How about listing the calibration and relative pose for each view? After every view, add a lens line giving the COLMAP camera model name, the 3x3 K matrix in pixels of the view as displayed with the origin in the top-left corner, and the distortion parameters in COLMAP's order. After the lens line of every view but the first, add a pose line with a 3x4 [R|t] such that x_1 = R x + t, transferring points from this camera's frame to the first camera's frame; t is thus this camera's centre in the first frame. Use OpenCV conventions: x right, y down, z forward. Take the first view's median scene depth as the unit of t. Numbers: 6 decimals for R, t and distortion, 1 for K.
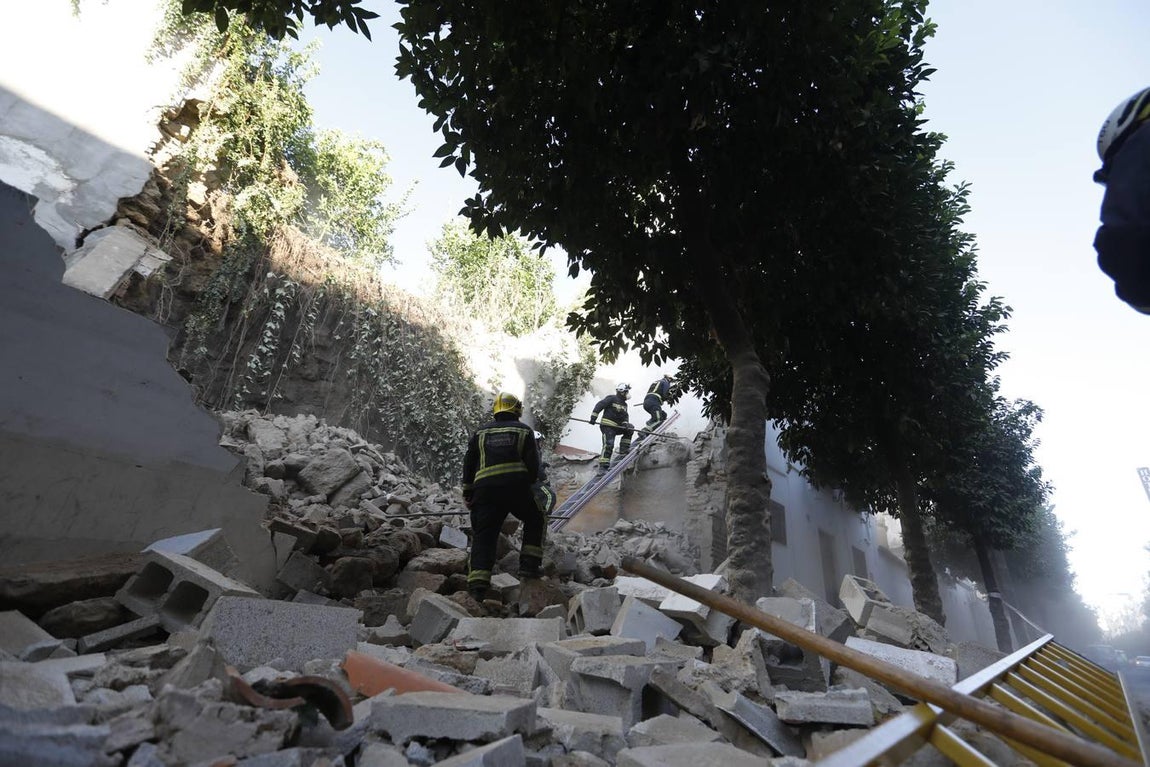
lens RADIAL K [[514.1, 0, 579.4], [0, 514.1, 377.4], [0, 0, 1]] dist [0.000483, 0.001476]
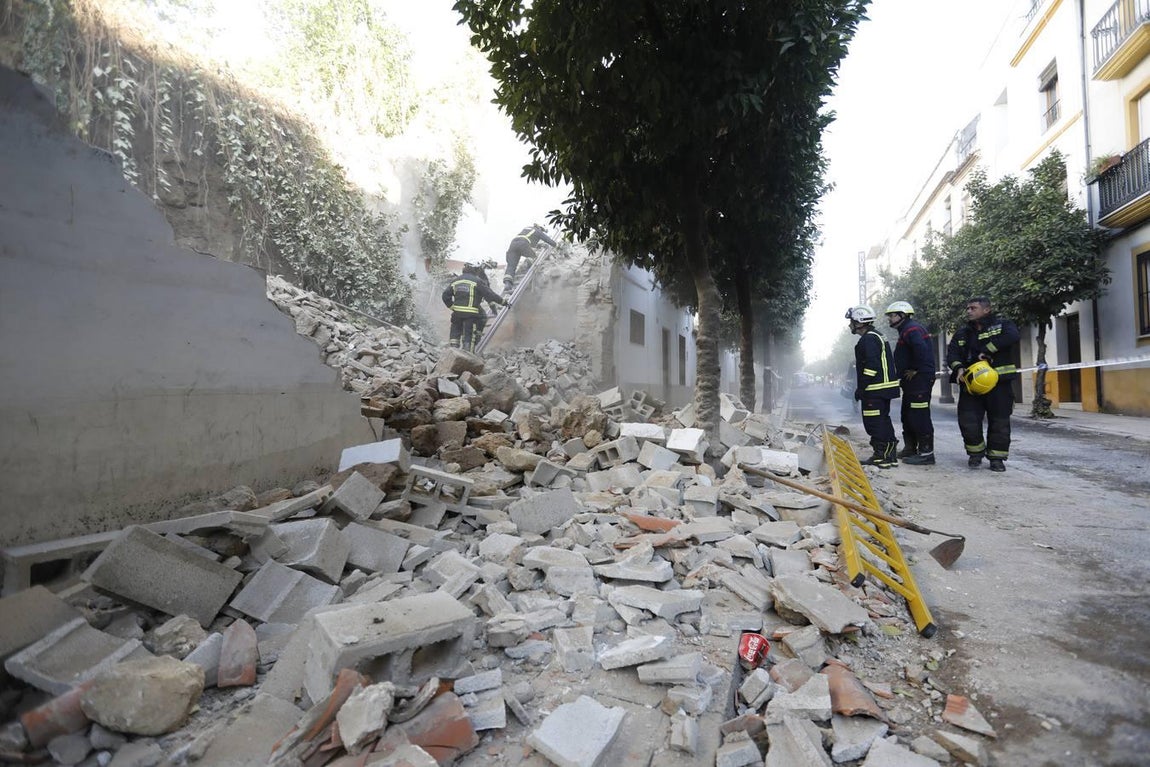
lens RADIAL K [[514.1, 0, 582.9], [0, 514.1, 380.0], [0, 0, 1]] dist [0.000483, 0.001476]
pose [[0.940878, -0.086149, 0.327607, -0.182965], [-0.063006, 0.905739, 0.419126, -0.132922], [-0.332834, -0.414988, 0.846762, -0.086916]]
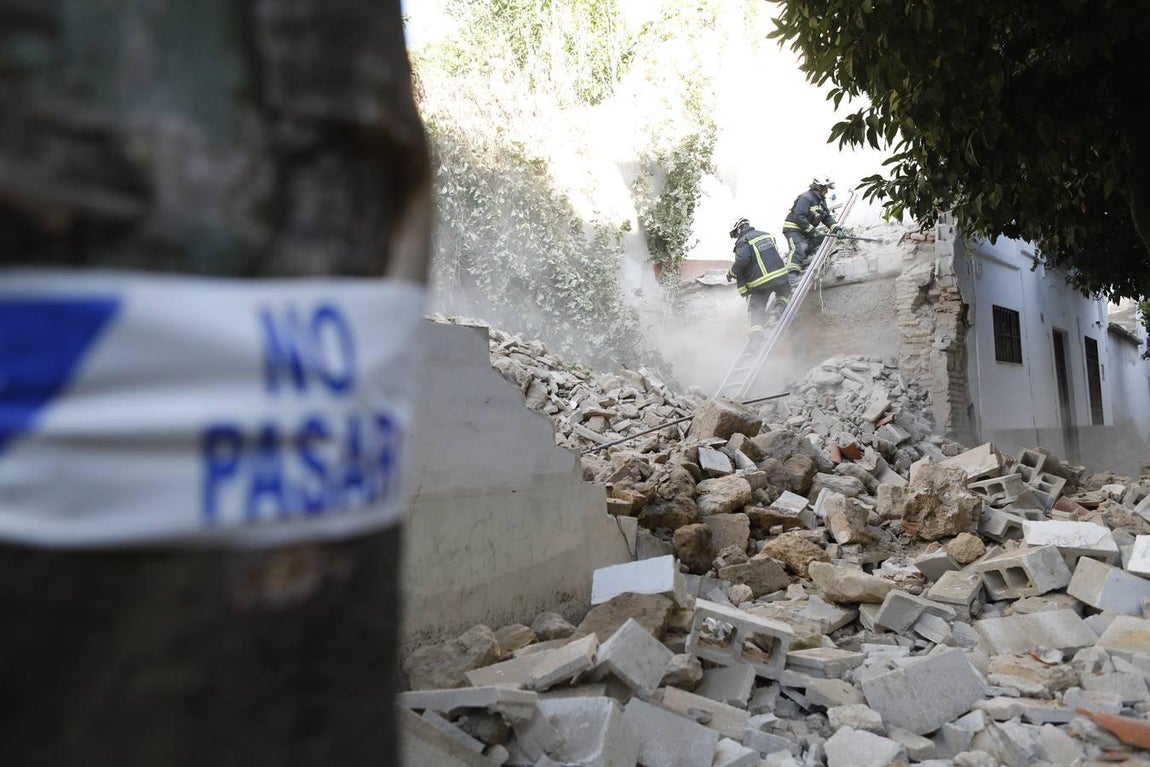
lens RADIAL K [[770.6, 0, 576.5], [0, 770.6, 384.5], [0, 0, 1]] dist [-0.005072, 0.002255]
pose [[0.989480, -0.137242, -0.045767, -0.207777], [0.144506, 0.922408, 0.358165, -0.150509], [-0.006940, -0.361011, 0.932536, -0.065699]]
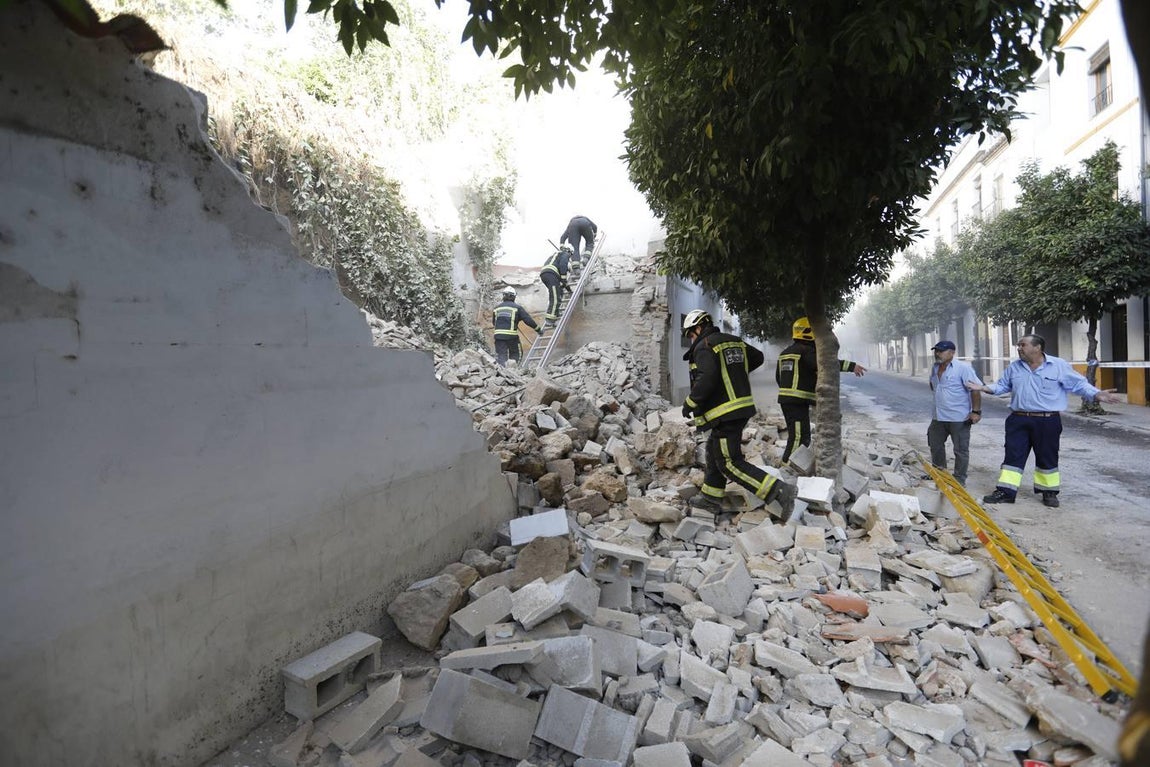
lens RADIAL K [[514.1, 0, 583.8], [0, 514.1, 381.4], [0, 0, 1]] dist [0.000483, 0.001476]
pose [[0.940021, -0.121499, 0.318746, -0.292040], [-0.042648, 0.885224, 0.463205, -0.197310], [-0.338440, -0.449016, 0.826948, -0.023382]]
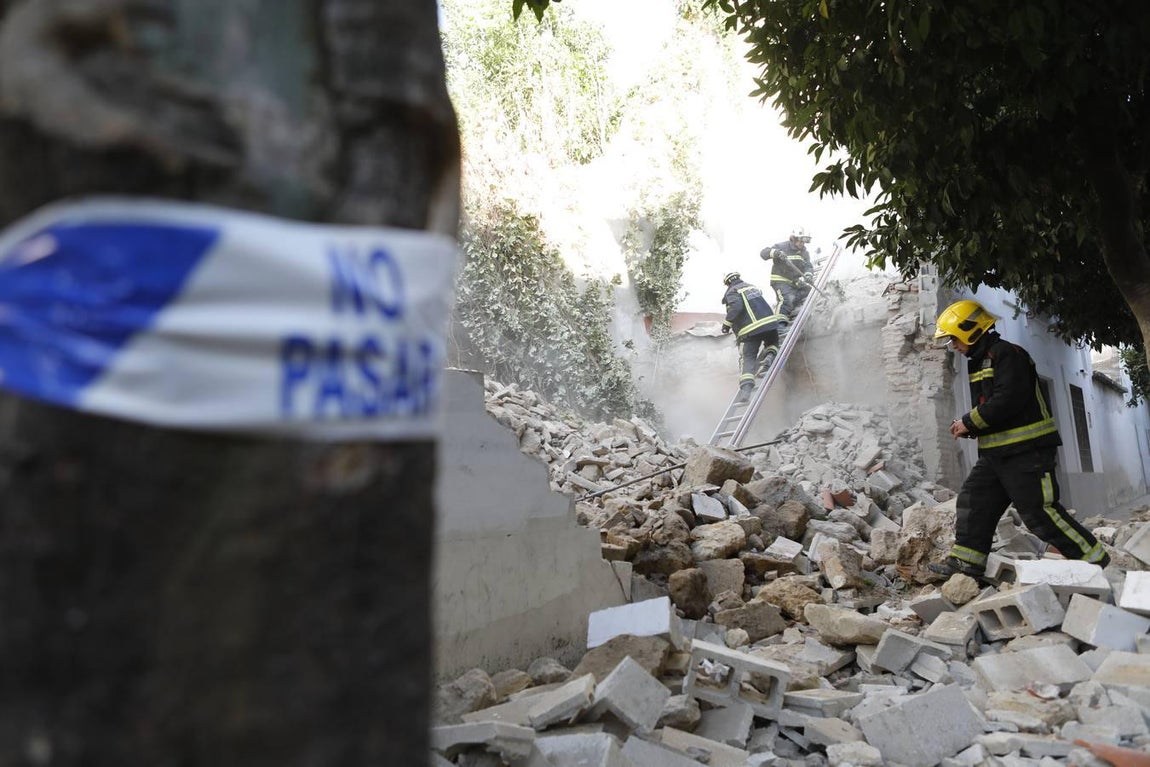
lens RADIAL K [[770.6, 0, 577.3], [0, 770.6, 383.0], [0, 0, 1]] dist [-0.005072, 0.002255]
pose [[0.988626, -0.148529, -0.023598, -0.209573], [0.148939, 0.945186, 0.290586, -0.146560], [-0.020856, -0.290795, 0.956558, -0.074517]]
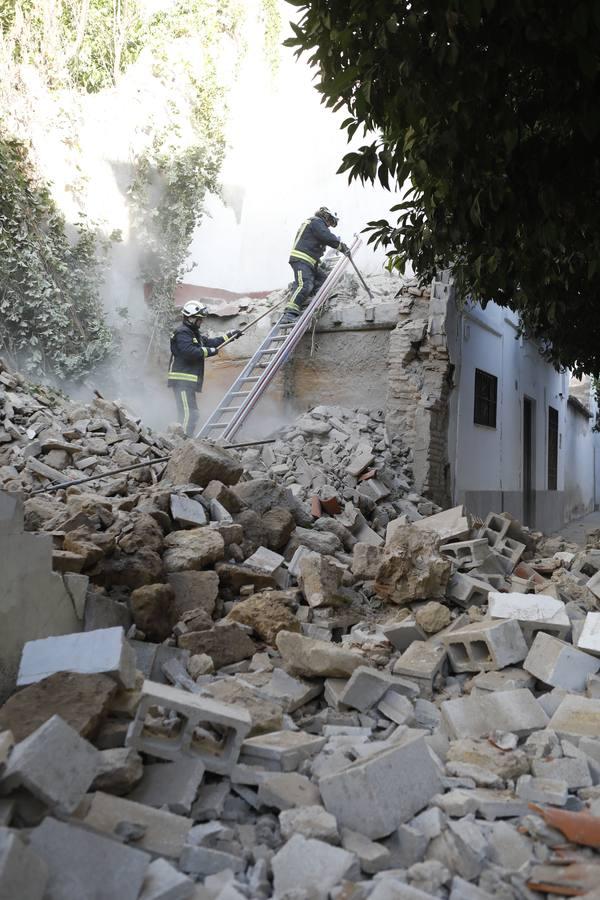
lens RADIAL K [[816.5, 0, 304.9], [0, 816.5, 442.0], [0, 0, 1]] dist [-0.004130, 0.000000]
pose [[0.966785, -0.056864, 0.249184, -0.196282], [-0.049563, 0.914720, 0.401037, -0.141408], [-0.250738, -0.400067, 0.881520, -0.030457]]
